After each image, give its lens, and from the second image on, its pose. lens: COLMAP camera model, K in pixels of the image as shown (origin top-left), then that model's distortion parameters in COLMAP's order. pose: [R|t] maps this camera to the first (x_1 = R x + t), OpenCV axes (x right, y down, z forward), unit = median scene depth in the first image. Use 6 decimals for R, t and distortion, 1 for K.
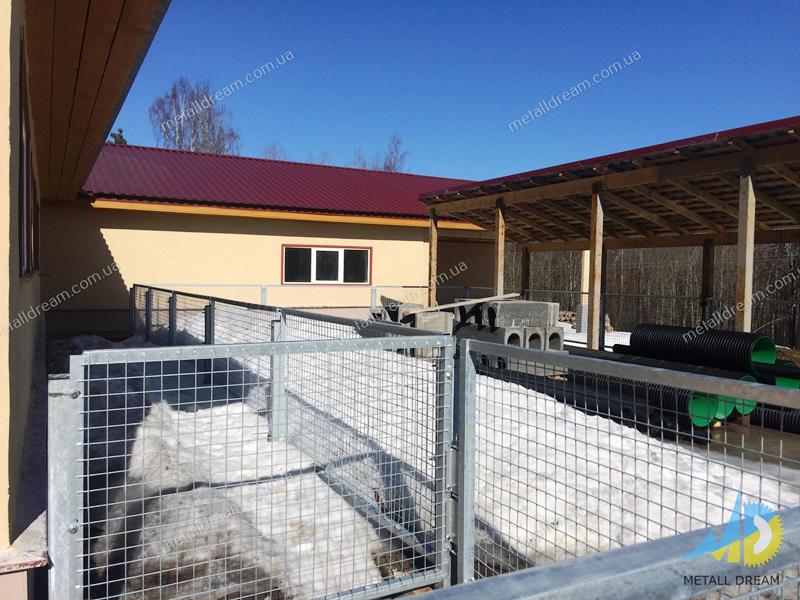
lens RADIAL K [[667.5, 0, 400.0], [0, 667.5, 300.0], [0, 0, 1]] dist [0.087105, -0.123702]
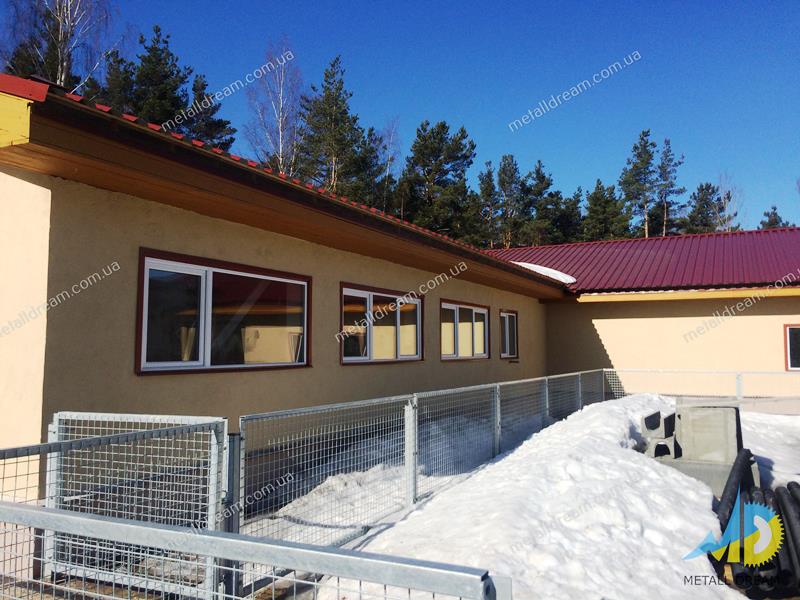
lens RADIAL K [[667.5, 0, 400.0], [0, 667.5, 300.0], [0, 0, 1]] dist [0.087105, -0.123702]
pose [[0.582810, -0.080730, -0.808588, 0.287689], [-0.018196, 0.993507, -0.112307, -0.007682], [0.812405, 0.080167, 0.577557, 0.098920]]
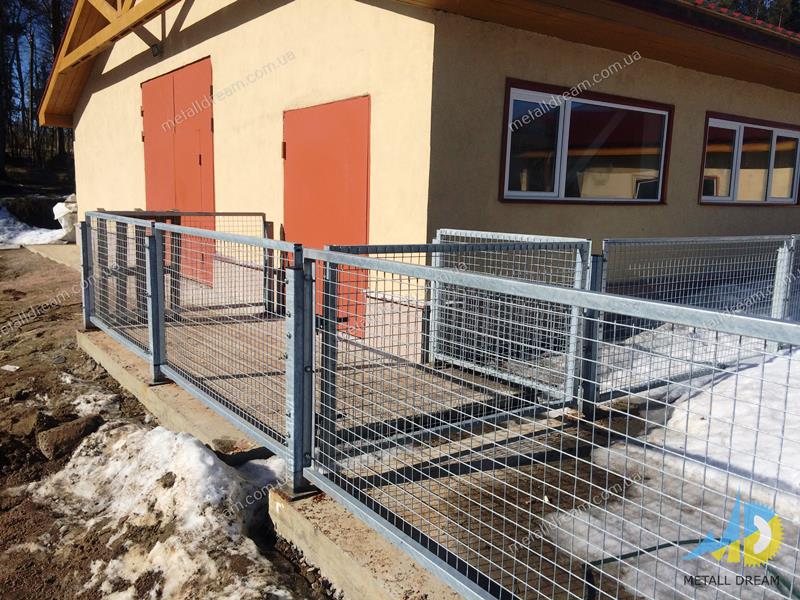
lens RADIAL K [[667.5, 0, 400.0], [0, 667.5, 300.0], [0, 0, 1]] dist [0.087105, -0.123702]
pose [[0.146069, 0.136369, -0.979830, 0.292418], [-0.062037, 0.989767, 0.128503, 0.005023], [0.987327, 0.042015, 0.153034, 0.080092]]
